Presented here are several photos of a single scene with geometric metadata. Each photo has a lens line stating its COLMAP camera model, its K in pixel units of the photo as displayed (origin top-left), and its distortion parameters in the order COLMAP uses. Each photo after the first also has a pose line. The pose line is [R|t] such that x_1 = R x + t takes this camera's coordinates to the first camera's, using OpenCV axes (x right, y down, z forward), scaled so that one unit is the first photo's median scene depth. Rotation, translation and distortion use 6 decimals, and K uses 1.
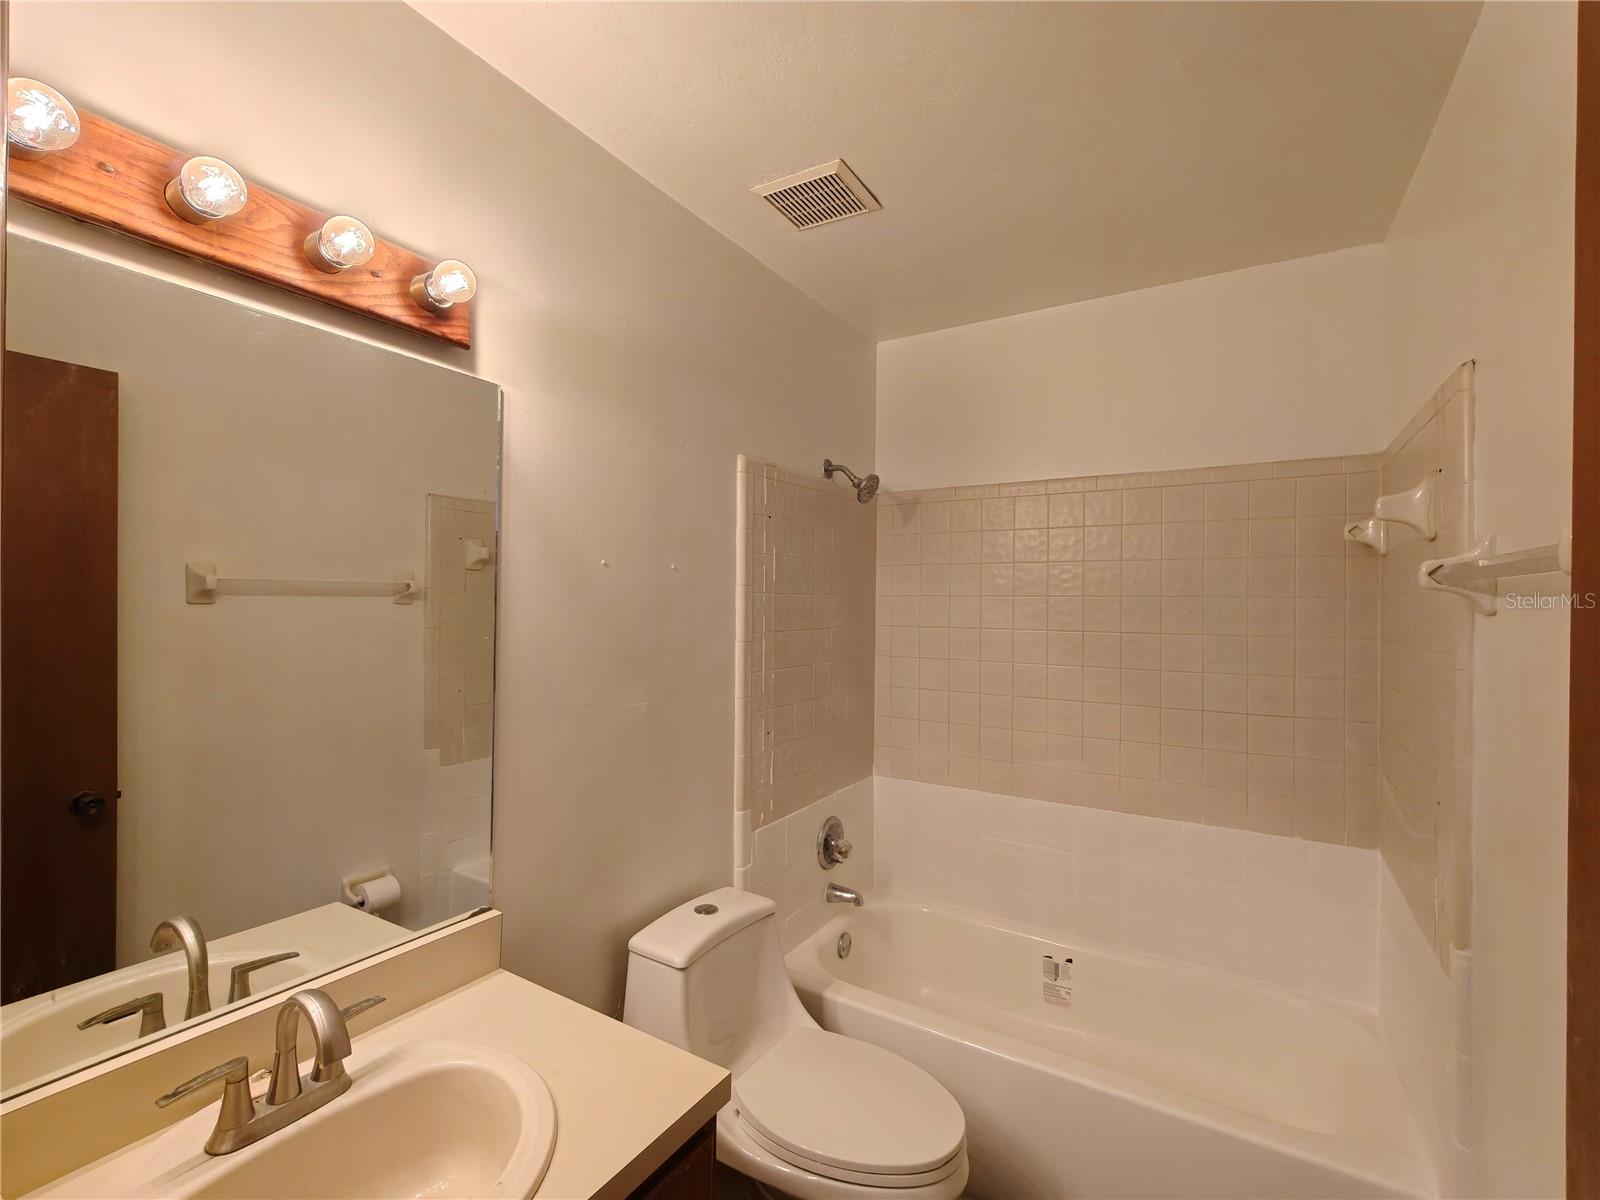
lens RADIAL K [[715.2, 0, 800.0], [0, 715.2, 600.0], [0, 0, 1]] dist [0.000248, 0.000234]
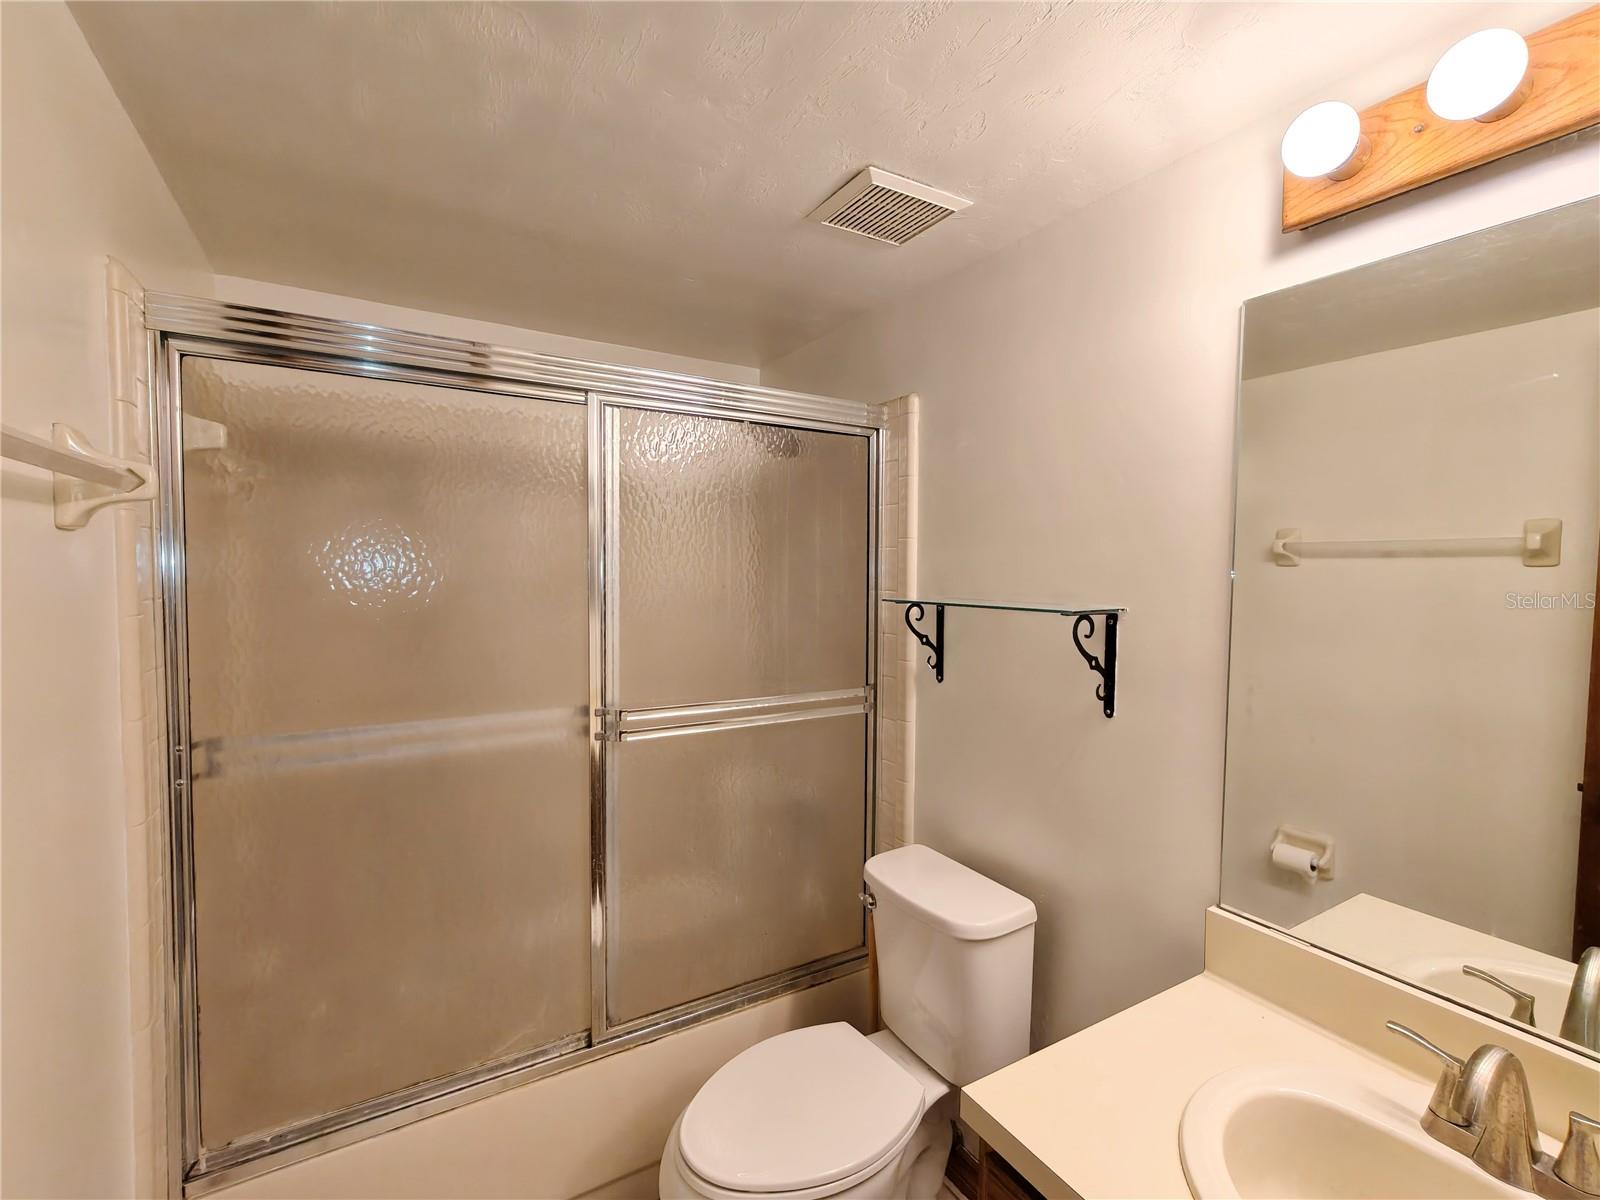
lens RADIAL K [[715.2, 0, 800.0], [0, 715.2, 600.0], [0, 0, 1]] dist [0.000248, 0.000234]
pose [[-0.466710, 0.033024, -0.883794, 0.438350], [-0.016879, 0.998788, 0.046234, 0.016859], [0.884249, 0.036496, -0.465587, 0.692066]]
